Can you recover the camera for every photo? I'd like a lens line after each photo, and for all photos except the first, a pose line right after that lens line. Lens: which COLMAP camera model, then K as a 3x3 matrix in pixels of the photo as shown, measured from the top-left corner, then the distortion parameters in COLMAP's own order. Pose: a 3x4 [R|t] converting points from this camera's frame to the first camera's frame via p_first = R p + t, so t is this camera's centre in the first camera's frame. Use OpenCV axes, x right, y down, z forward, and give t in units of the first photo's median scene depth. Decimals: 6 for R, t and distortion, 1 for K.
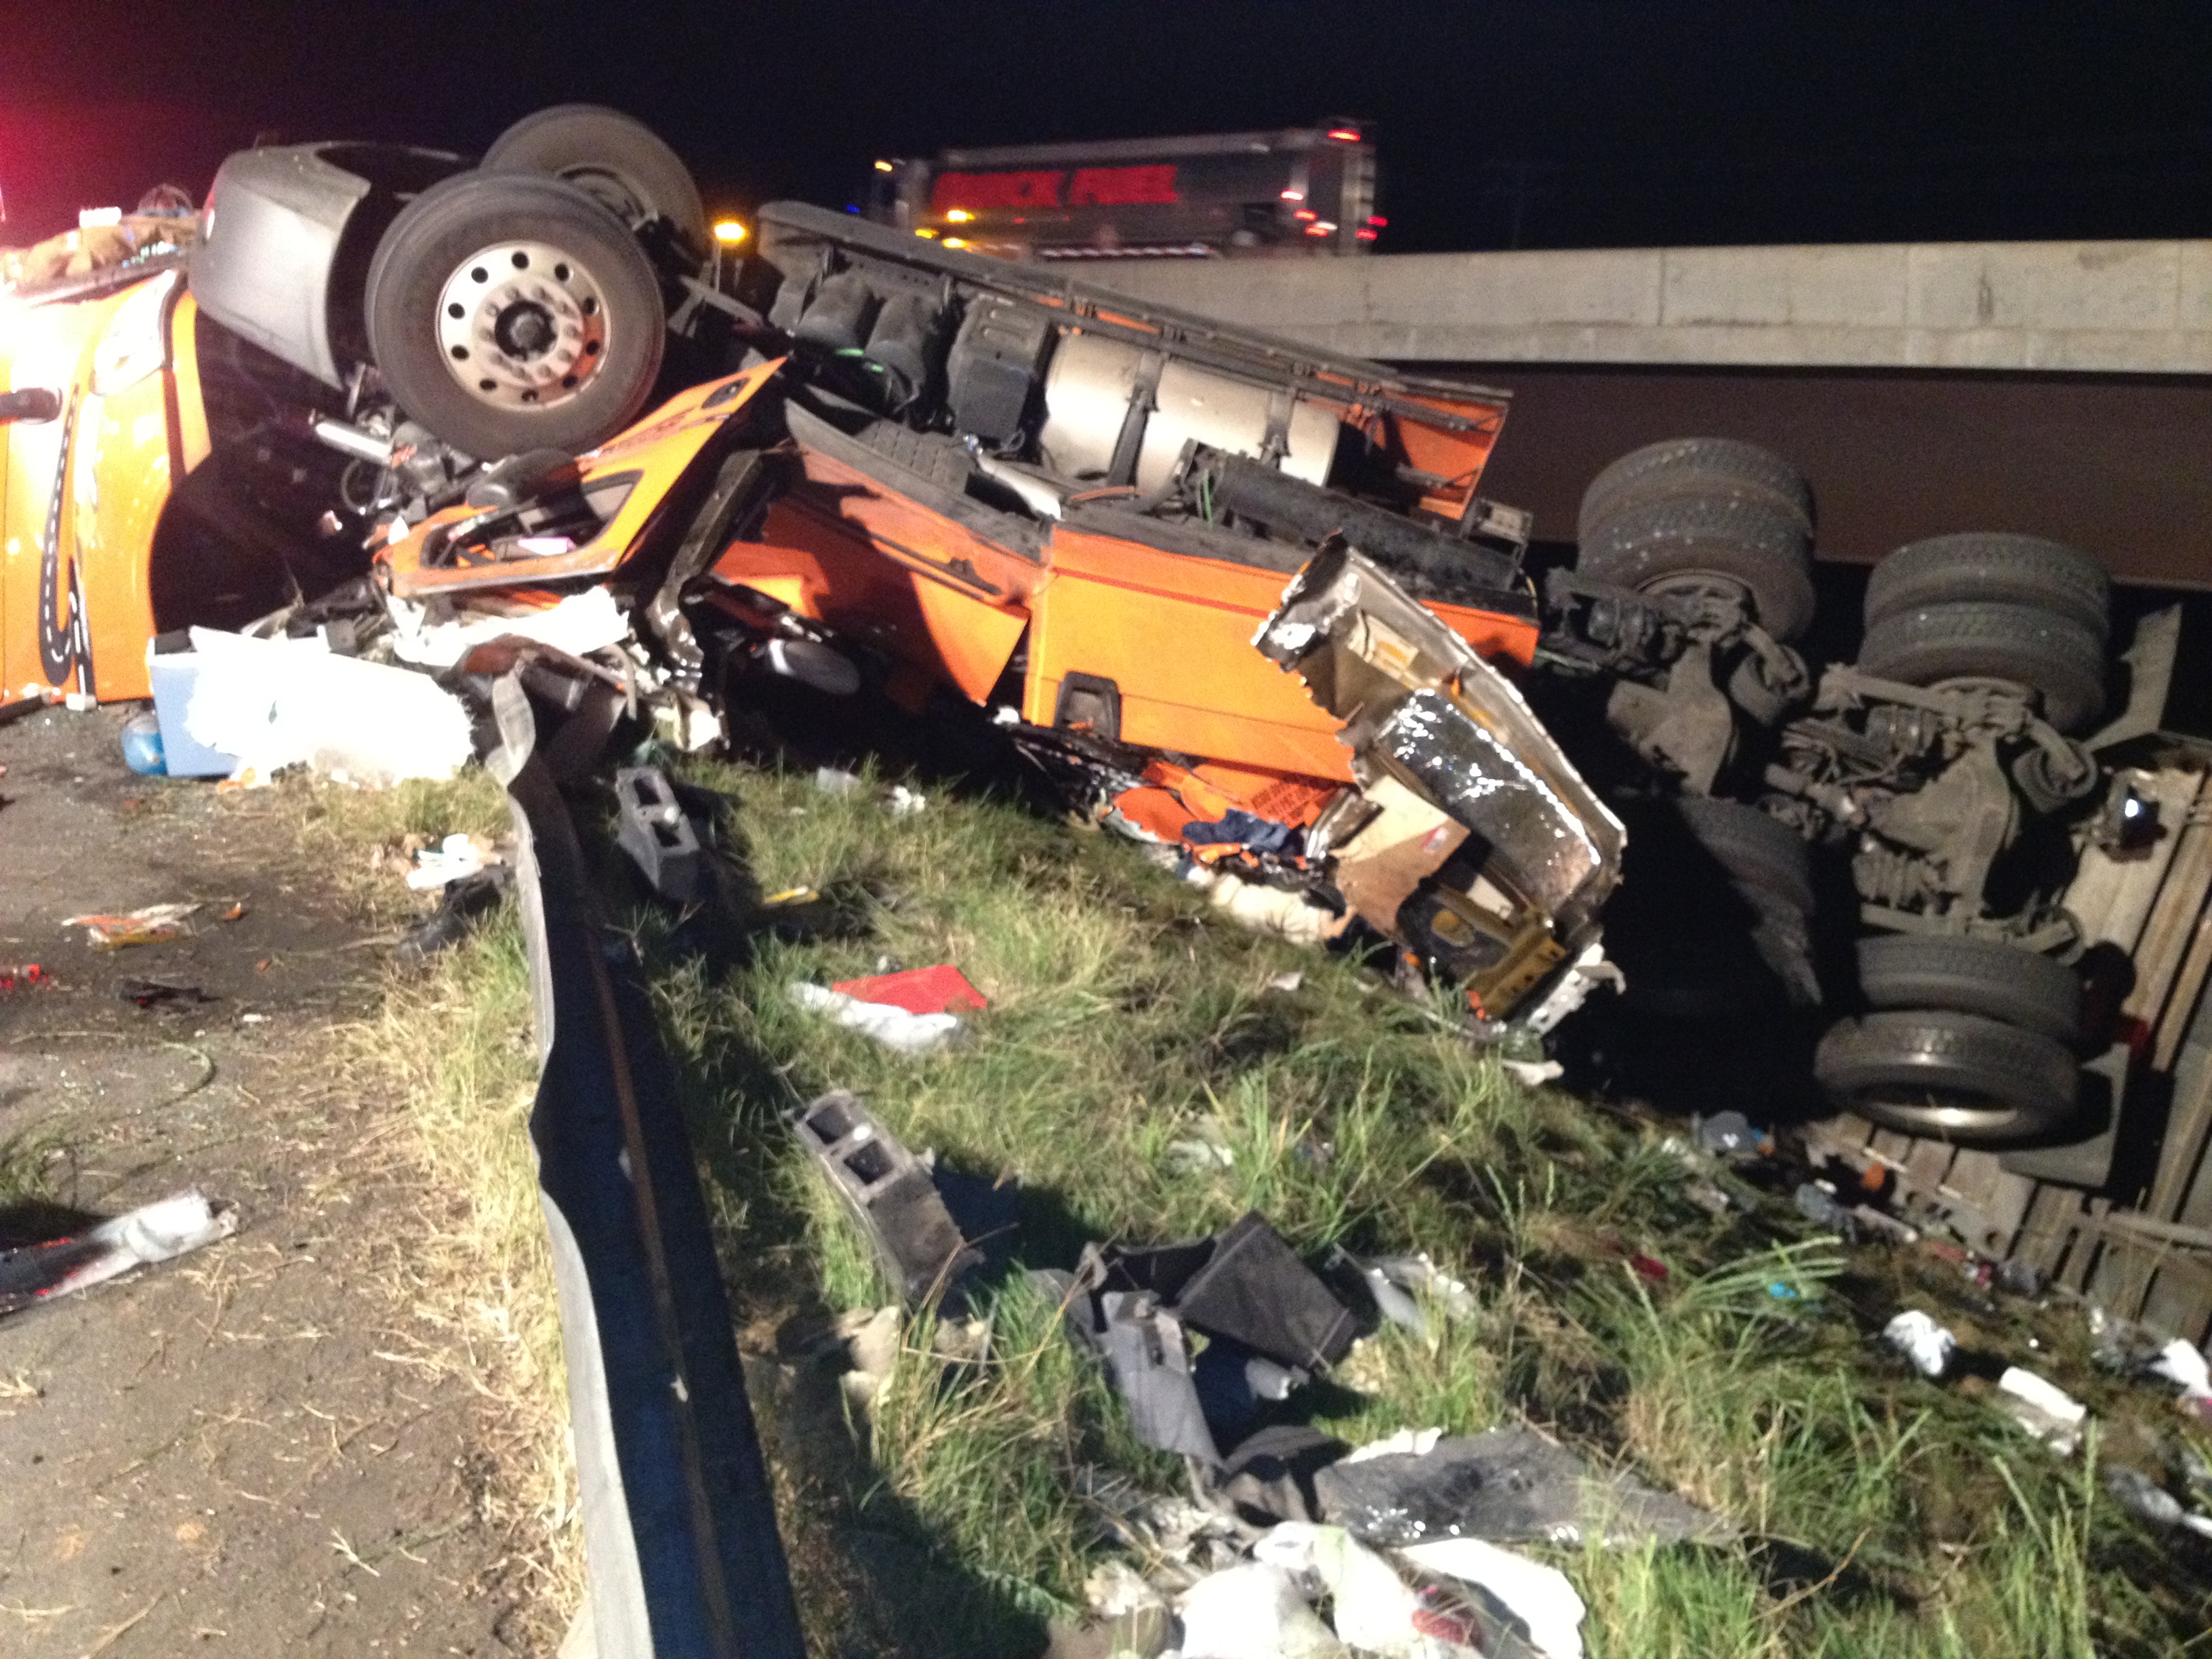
lens RADIAL K [[2132.4, 0, 1048.4], [0, 2132.4, 898.0], [0, 0, 1]] dist [0.023904, 0.000000]
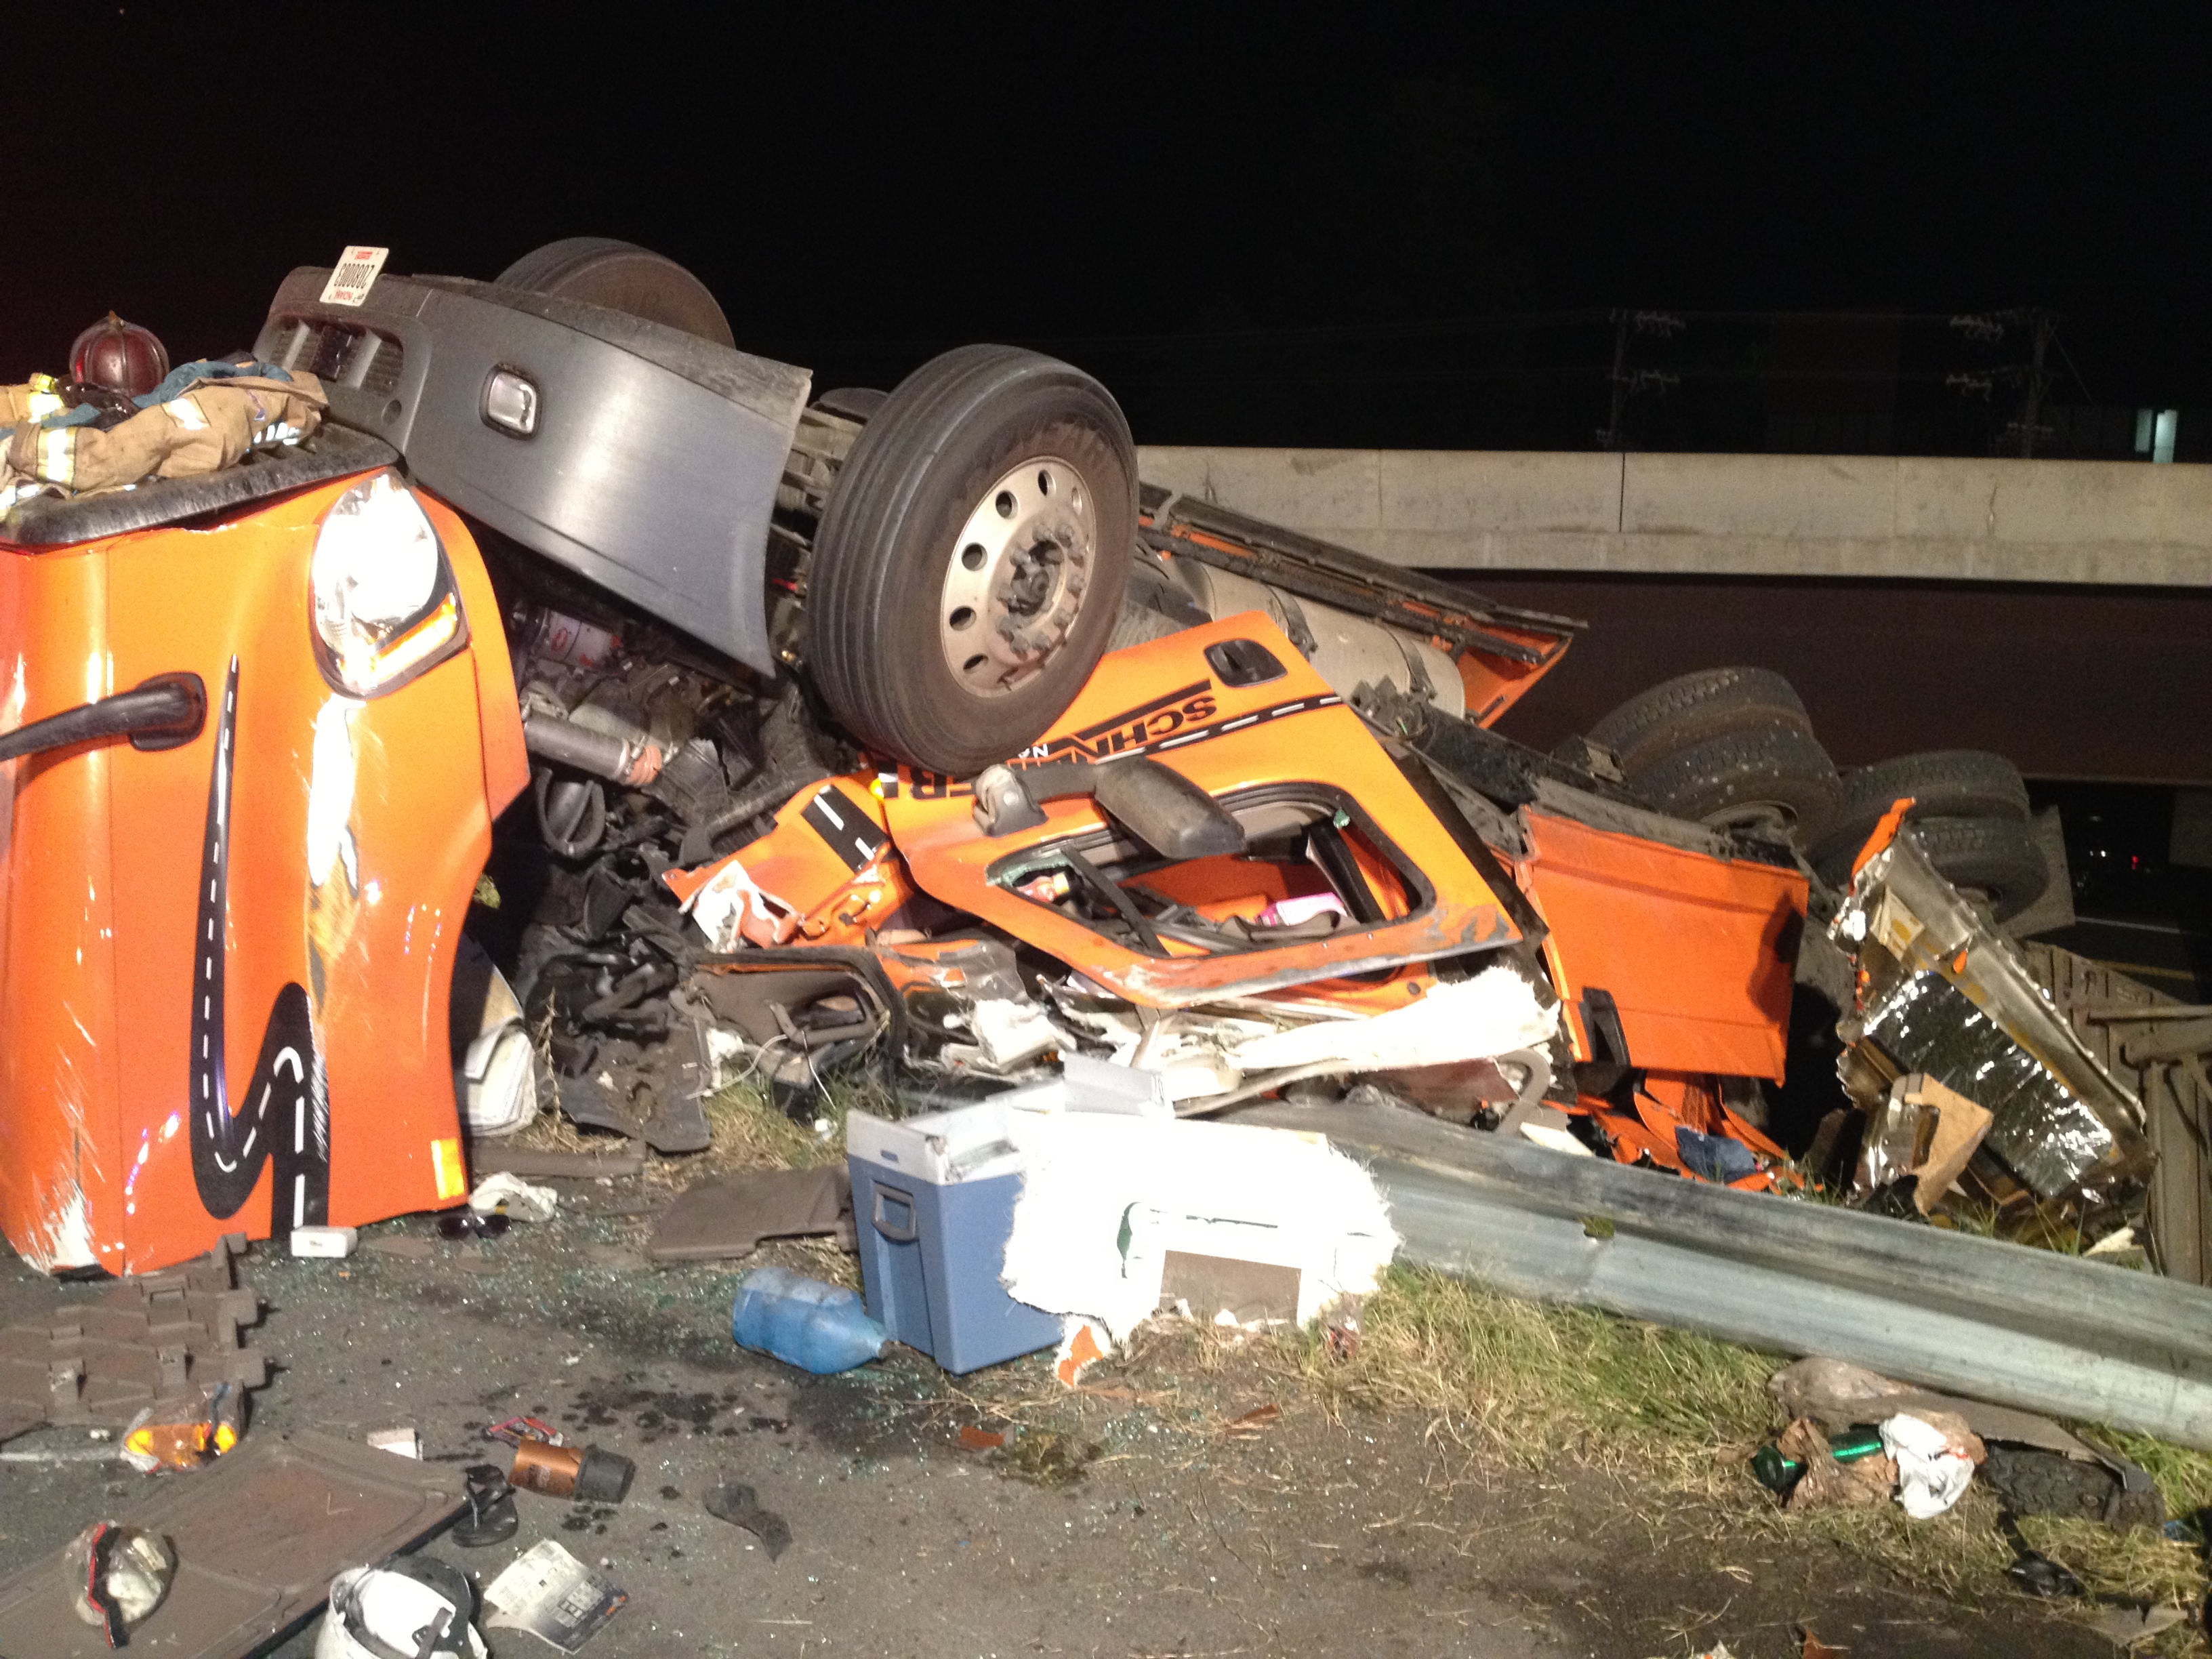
lens RADIAL K [[2132.4, 0, 1102.0], [0, 2132.4, 849.5], [0, 0, 1]] dist [0.023904, 0.000000]
pose [[0.835476, -0.073726, 0.544560, -0.568347], [0.125743, 0.990316, -0.058842, -0.132322], [-0.534948, 0.117635, 0.836656, 0.413108]]
